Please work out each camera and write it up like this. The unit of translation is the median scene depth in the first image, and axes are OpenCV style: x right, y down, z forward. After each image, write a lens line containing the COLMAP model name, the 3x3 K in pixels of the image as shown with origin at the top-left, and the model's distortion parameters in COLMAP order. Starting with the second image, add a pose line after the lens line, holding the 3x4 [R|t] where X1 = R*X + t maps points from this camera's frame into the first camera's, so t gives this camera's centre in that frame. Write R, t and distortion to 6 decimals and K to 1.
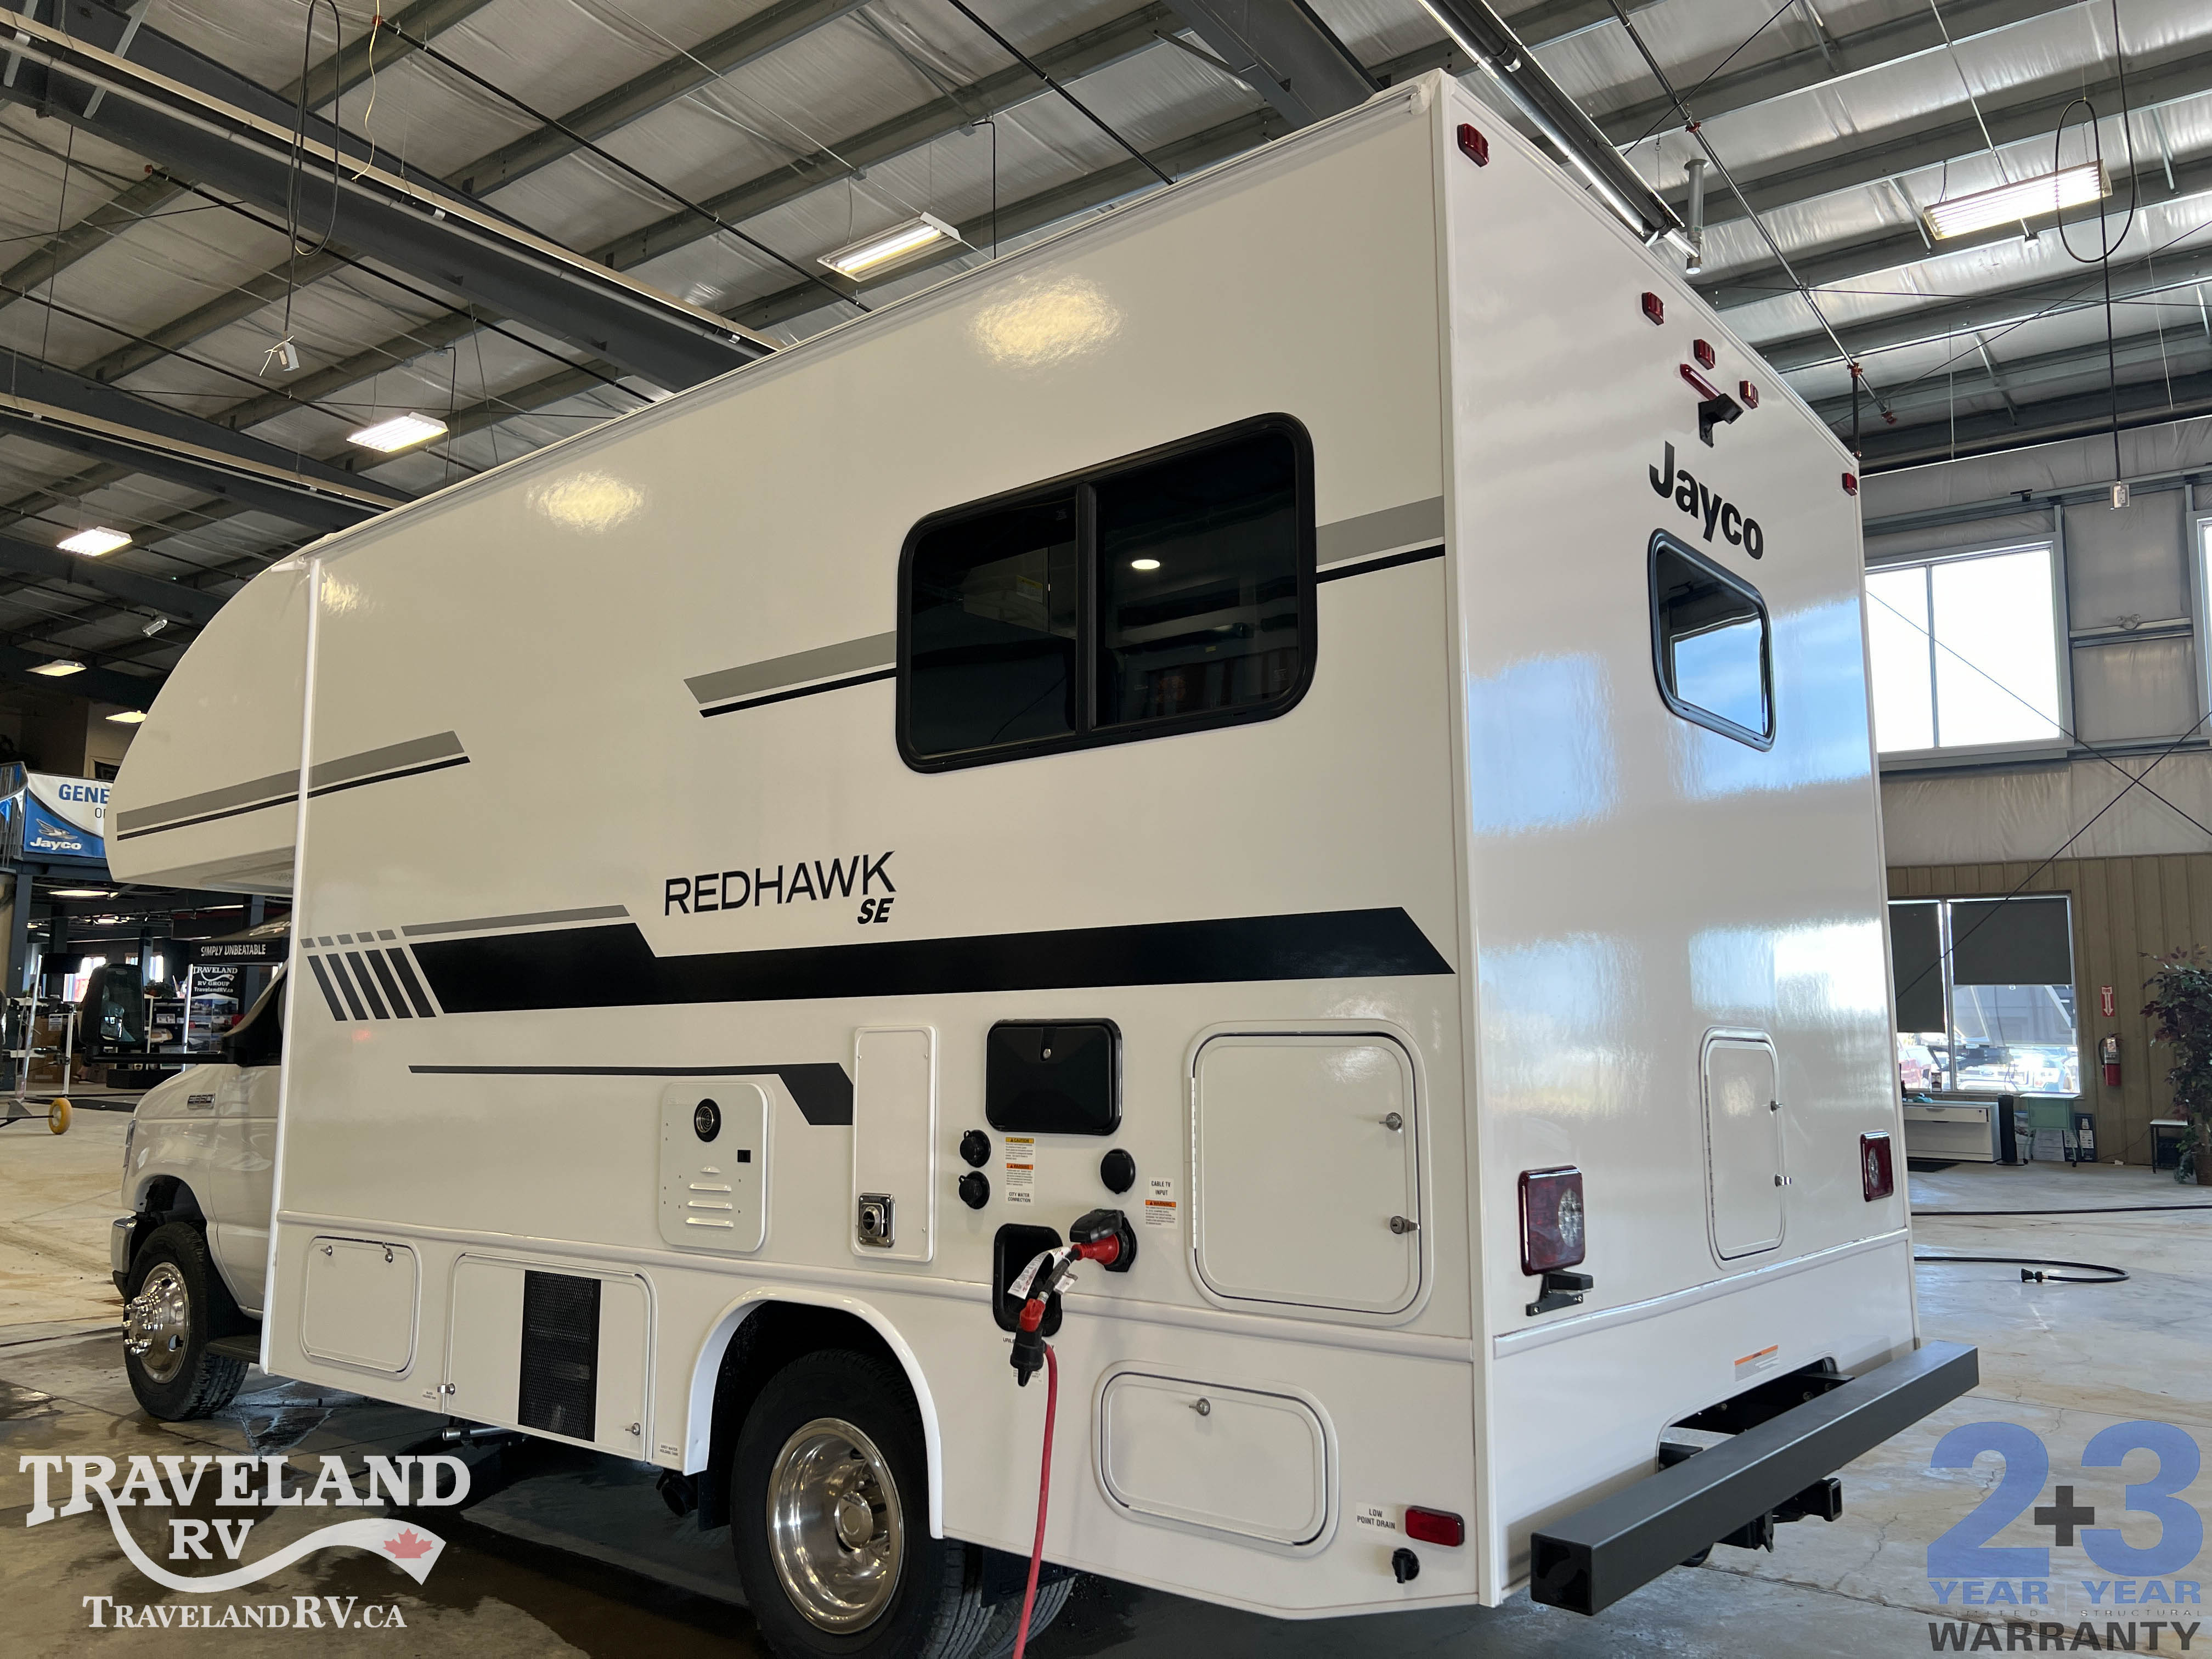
lens RADIAL K [[1692.2, 0, 1106.0], [0, 1692.2, 829.5], [0, 0, 1]] dist [-0.000067, -0.004172]
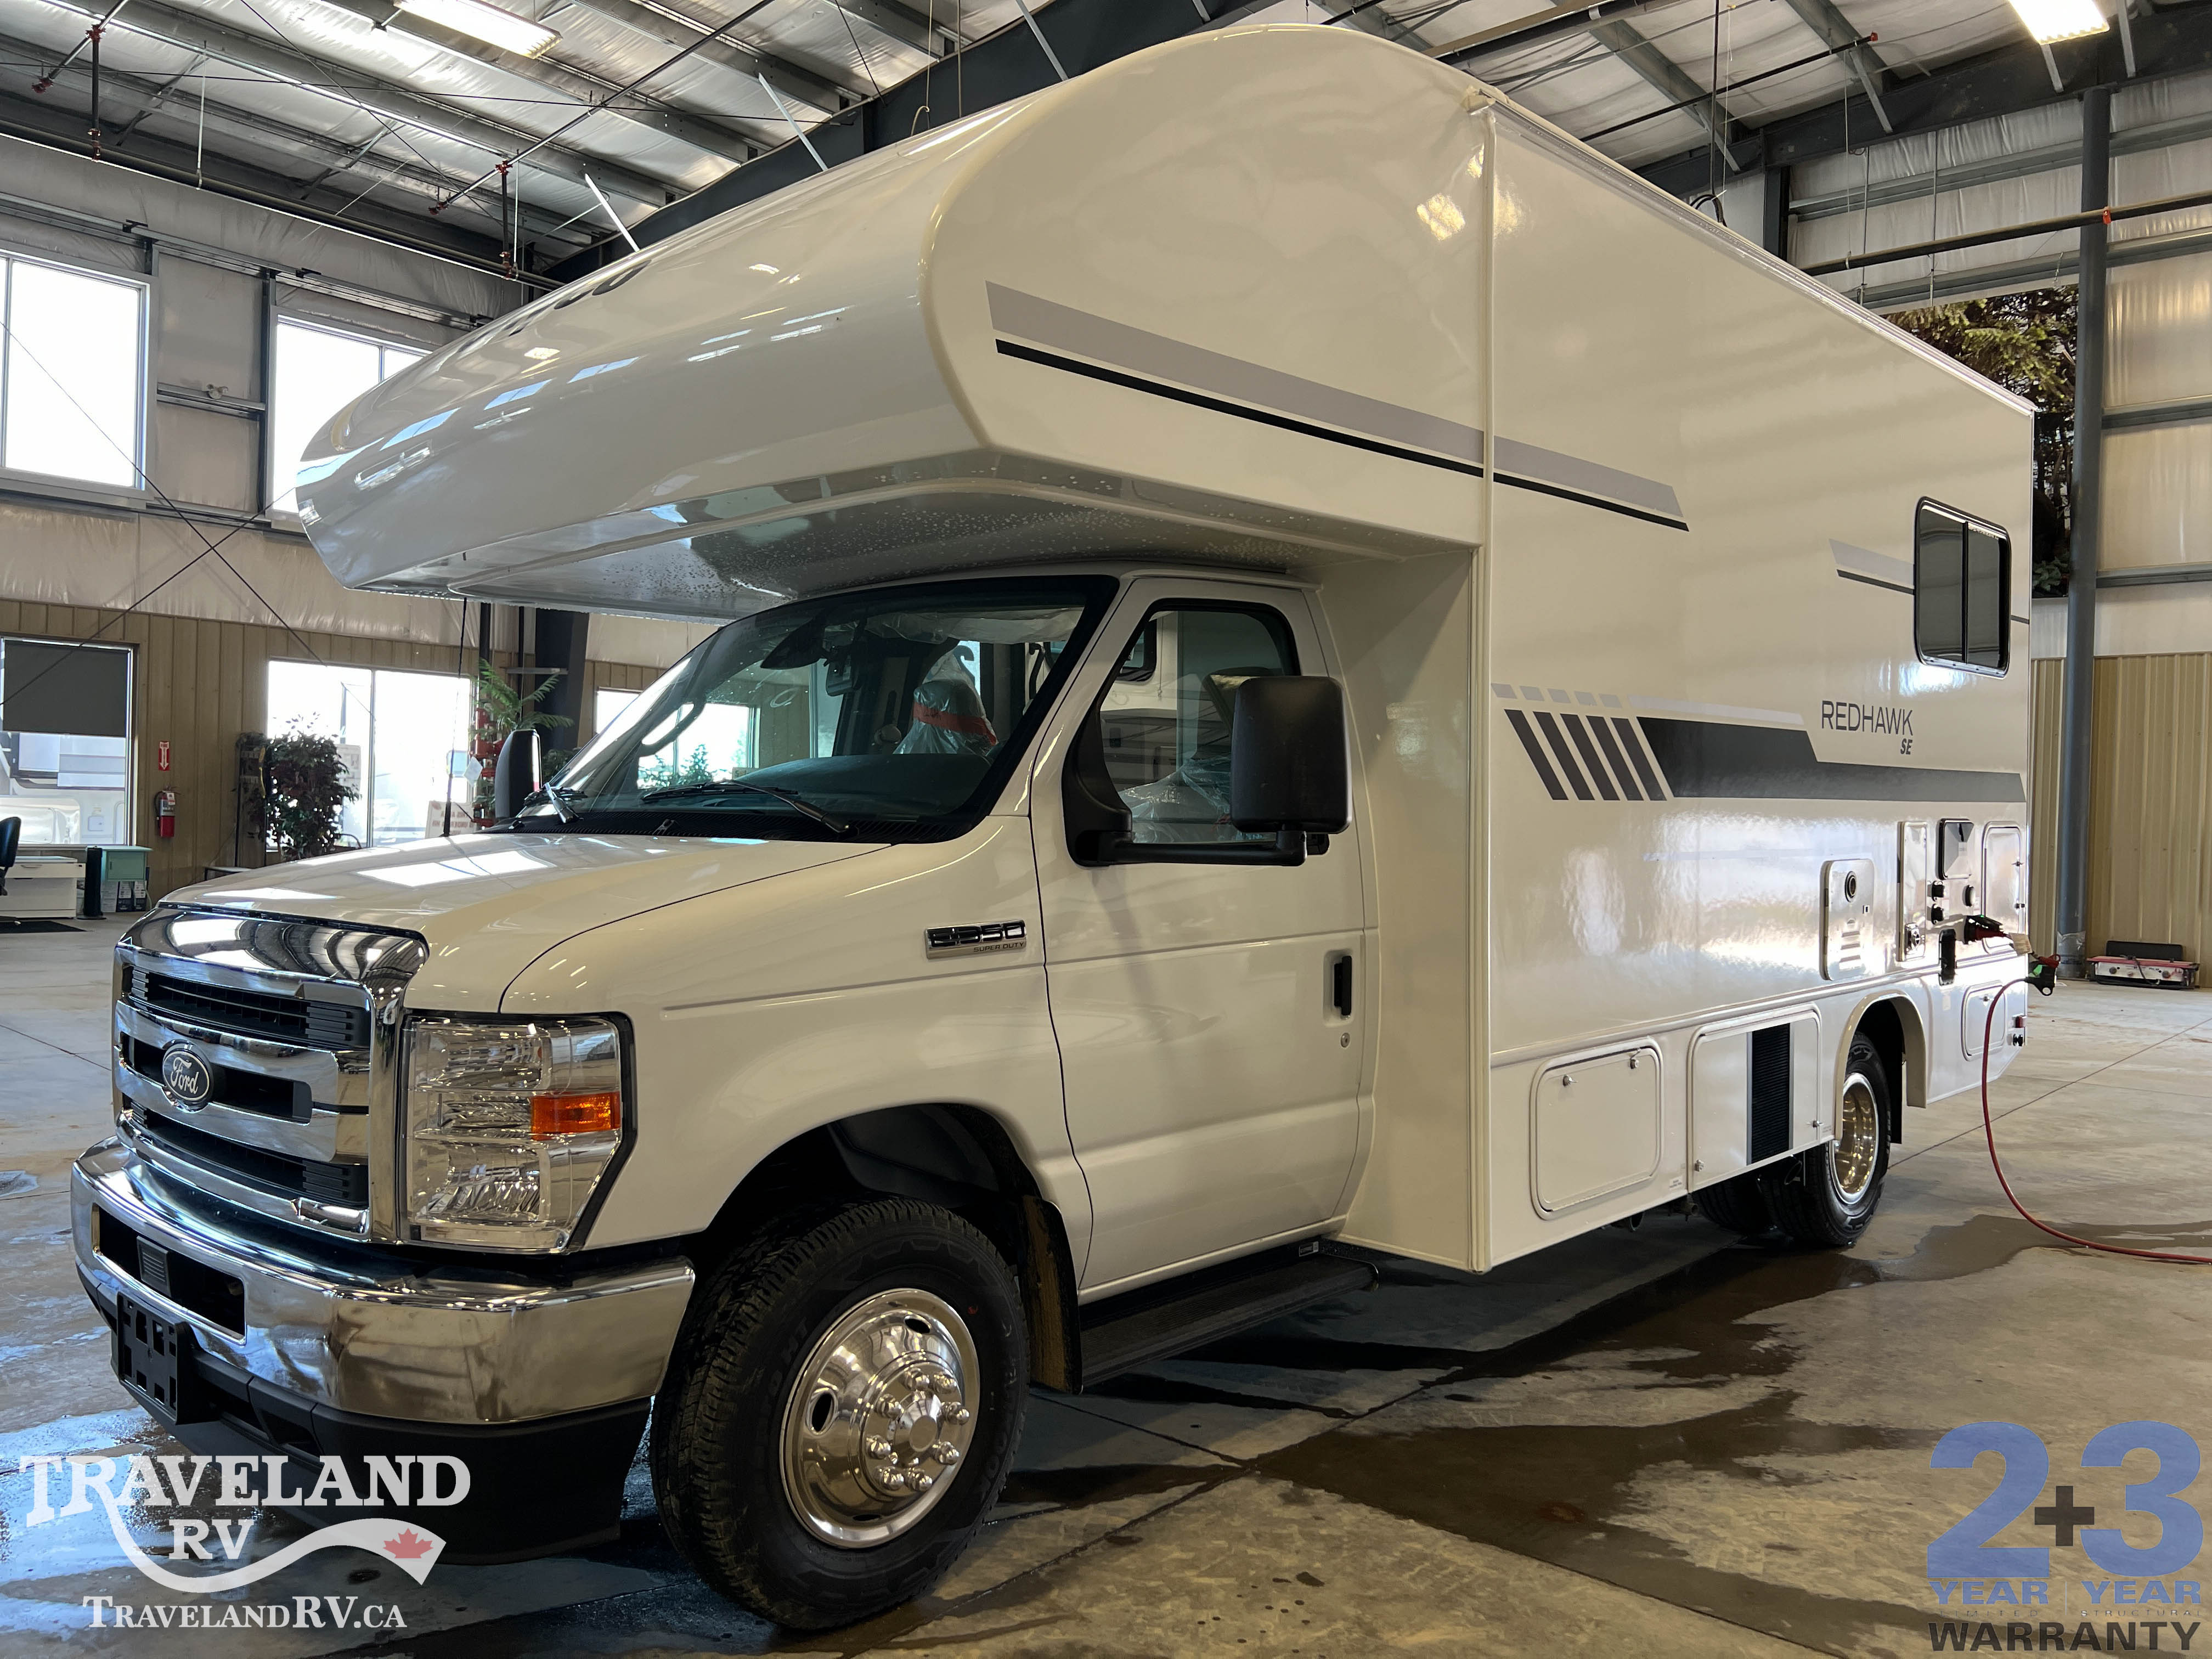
lens RADIAL K [[1626.6, 0, 1106.7], [0, 1626.6, 864.6], [0, 0, 1]] dist [0.044399, 0.001829]
pose [[0.089231, -0.031696, 0.995507, -0.365027], [-0.141587, 0.988940, 0.044178, 0.041205], [-0.985896, -0.144893, 0.083756, 0.337701]]
